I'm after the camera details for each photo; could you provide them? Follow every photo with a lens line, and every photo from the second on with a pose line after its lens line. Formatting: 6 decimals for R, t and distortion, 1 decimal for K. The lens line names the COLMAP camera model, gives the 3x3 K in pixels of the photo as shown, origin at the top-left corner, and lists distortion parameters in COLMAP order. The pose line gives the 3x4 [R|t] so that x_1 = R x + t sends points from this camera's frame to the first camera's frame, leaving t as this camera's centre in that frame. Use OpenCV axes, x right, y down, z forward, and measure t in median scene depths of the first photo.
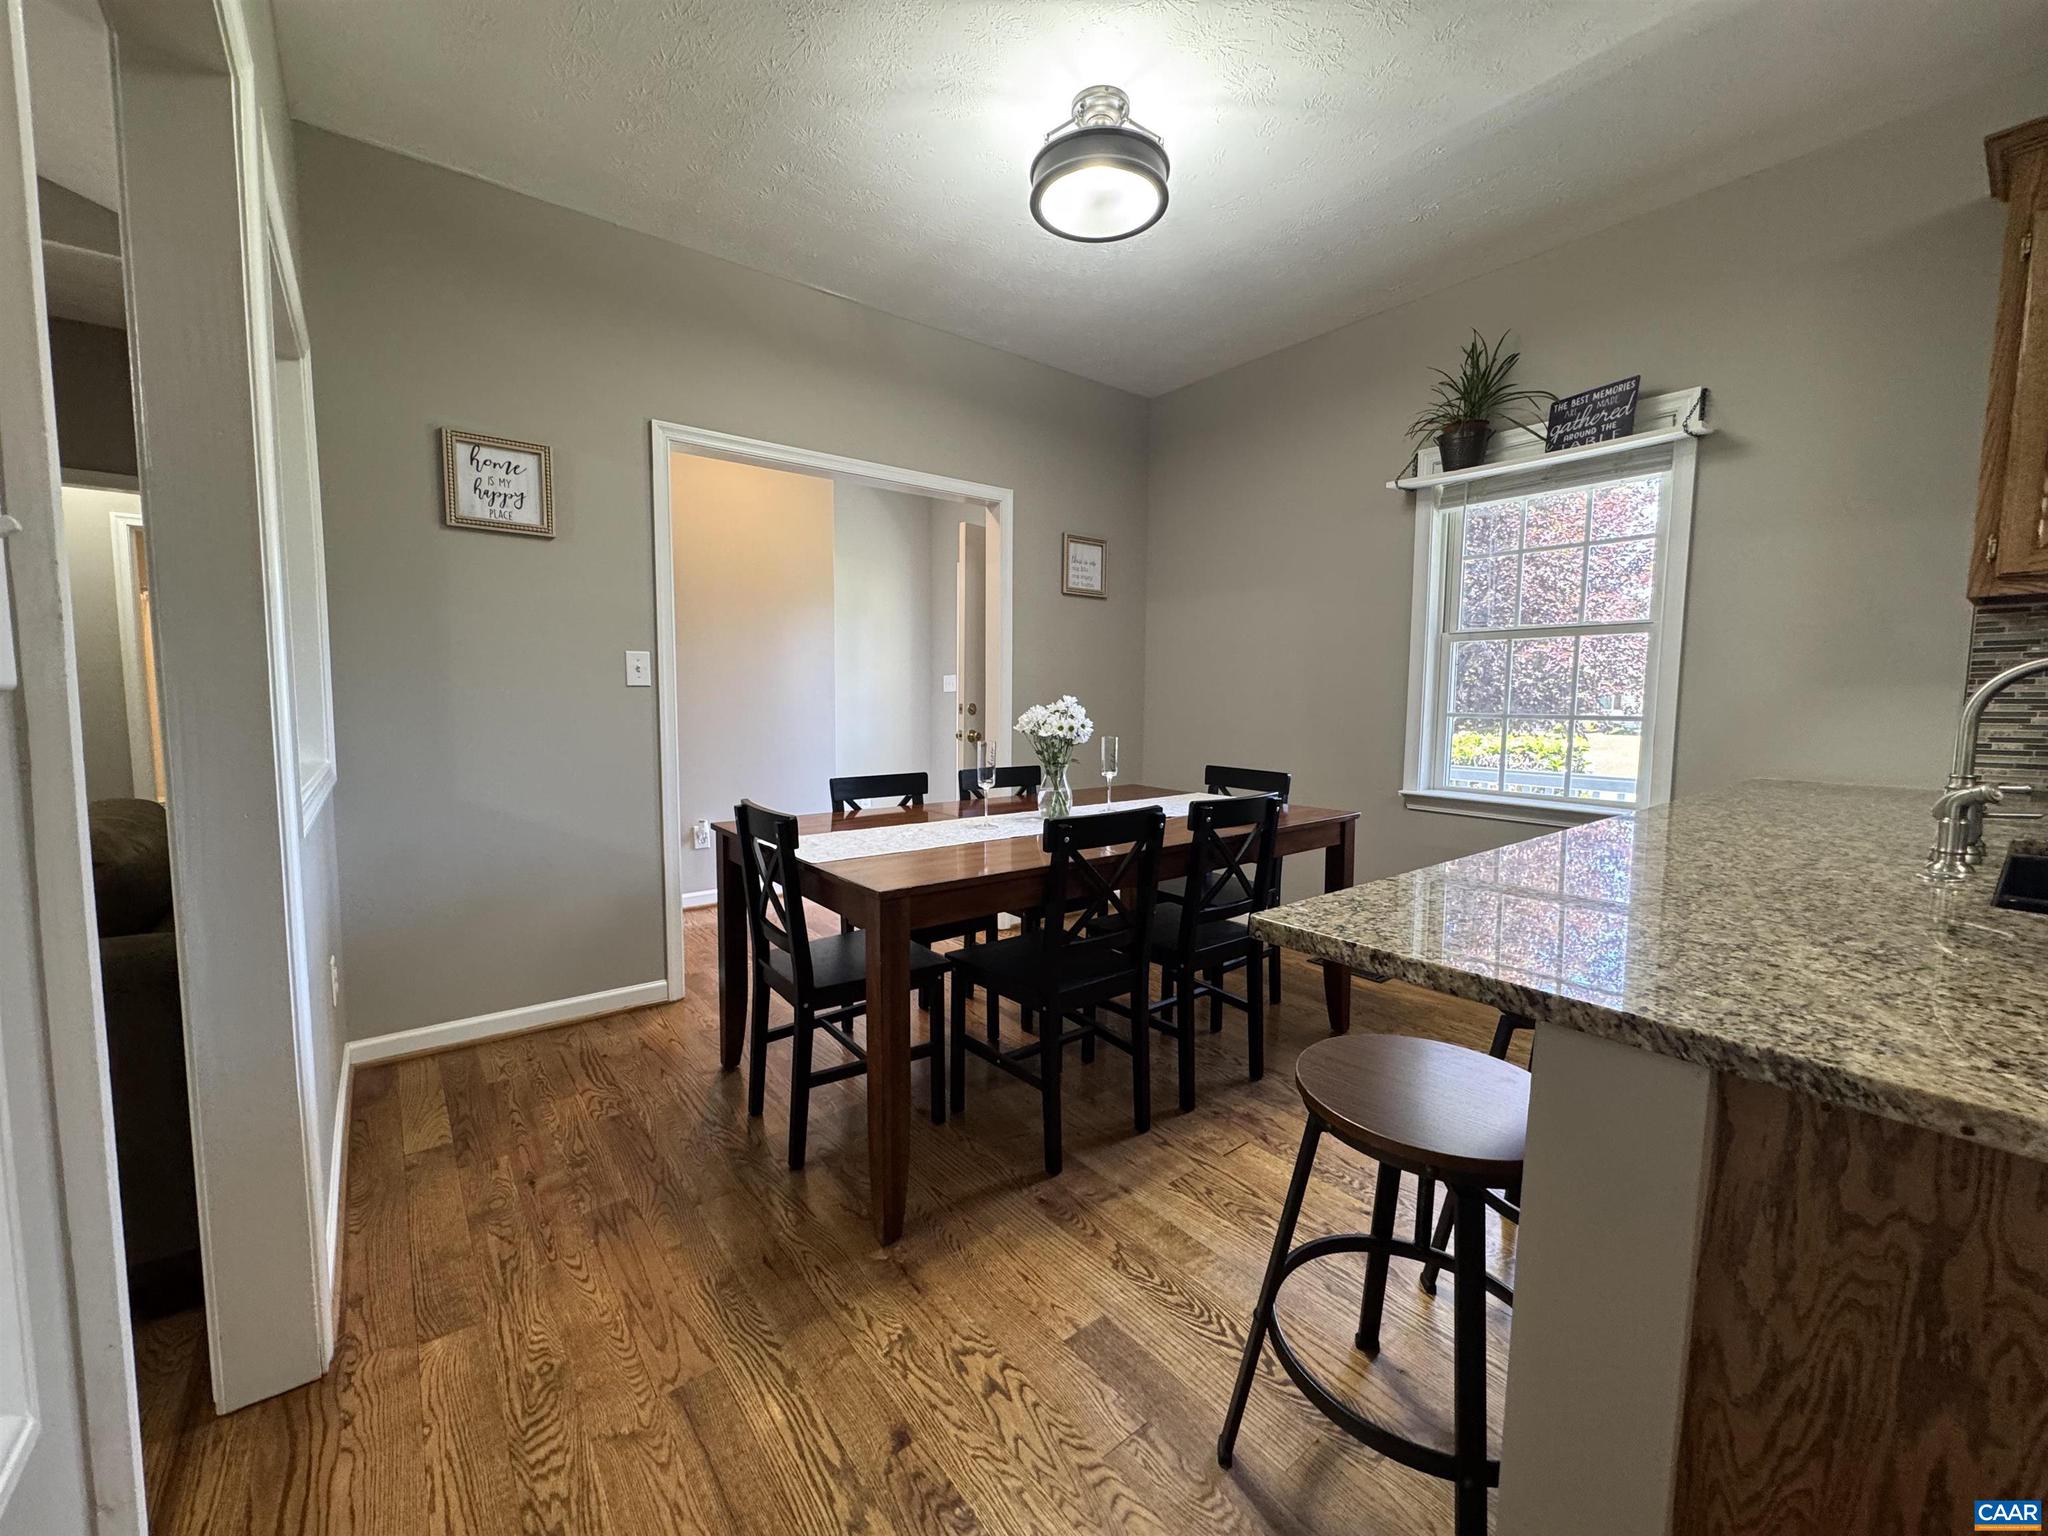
lens RADIAL K [[816.3, 0, 1024.0], [0, 816.3, 768.0], [0, 0, 1]] dist [-0.002303, -0.000443]
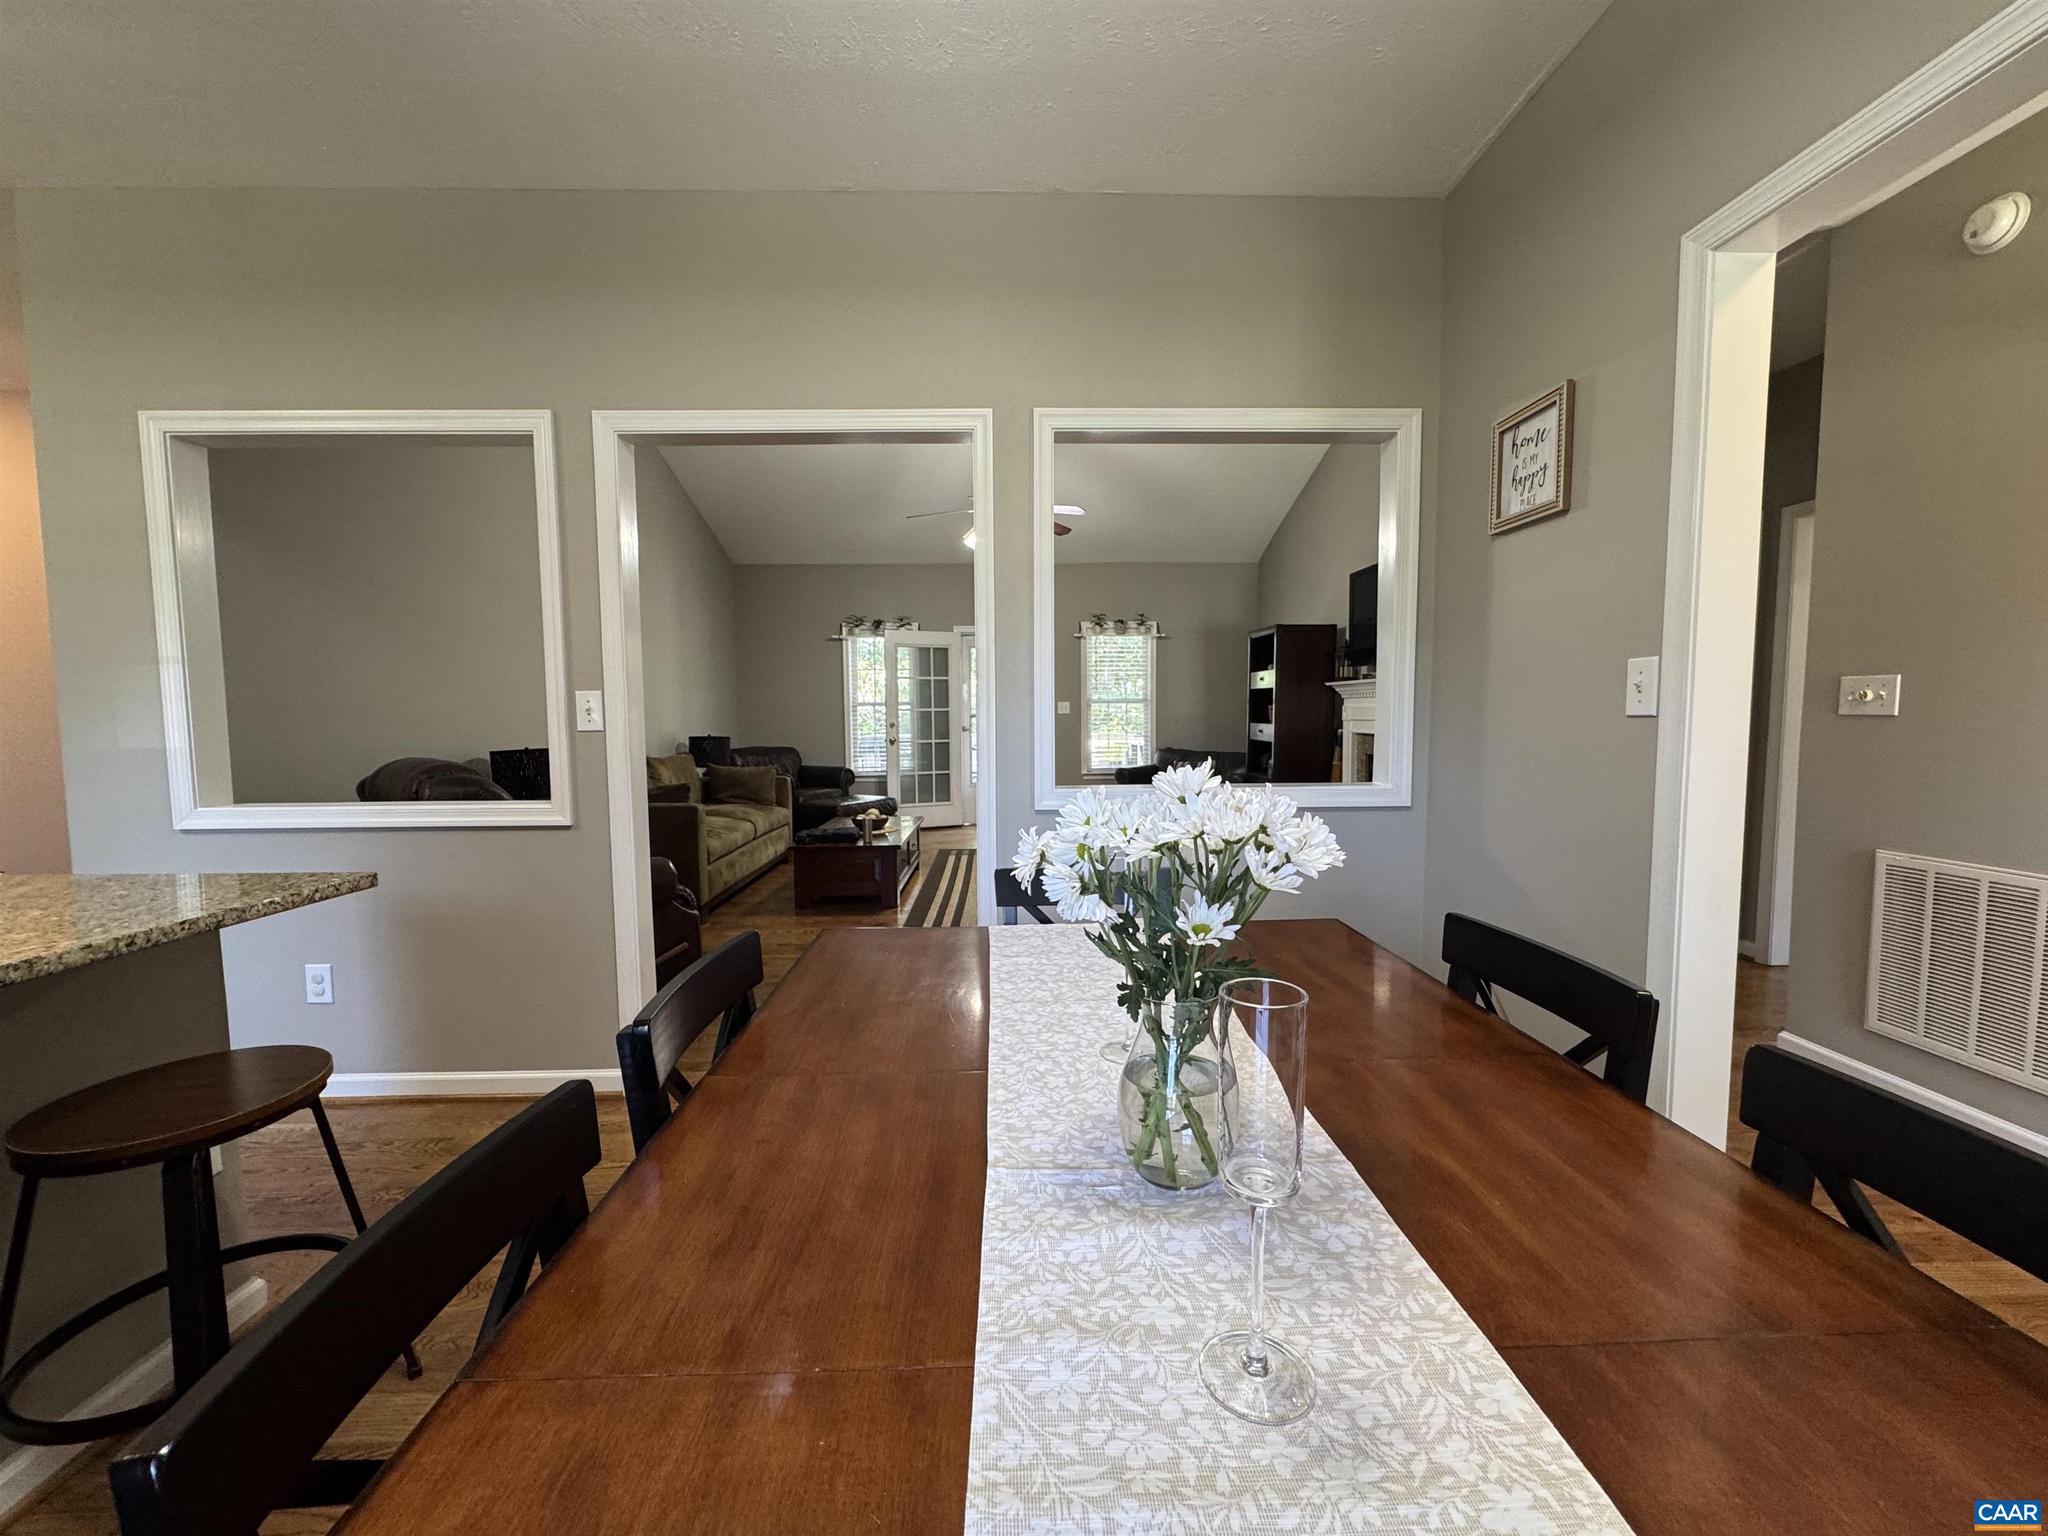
lens RADIAL K [[816.3, 0, 1024.0], [0, 816.3, 768.0], [0, 0, 1]] dist [-0.002303, -0.000443]
pose [[-0.597866, 0.057875, -0.799504, 0.295276], [-0.067900, 0.990149, 0.122451, -0.116450], [0.798715, 0.127496, -0.588046, 1.088747]]
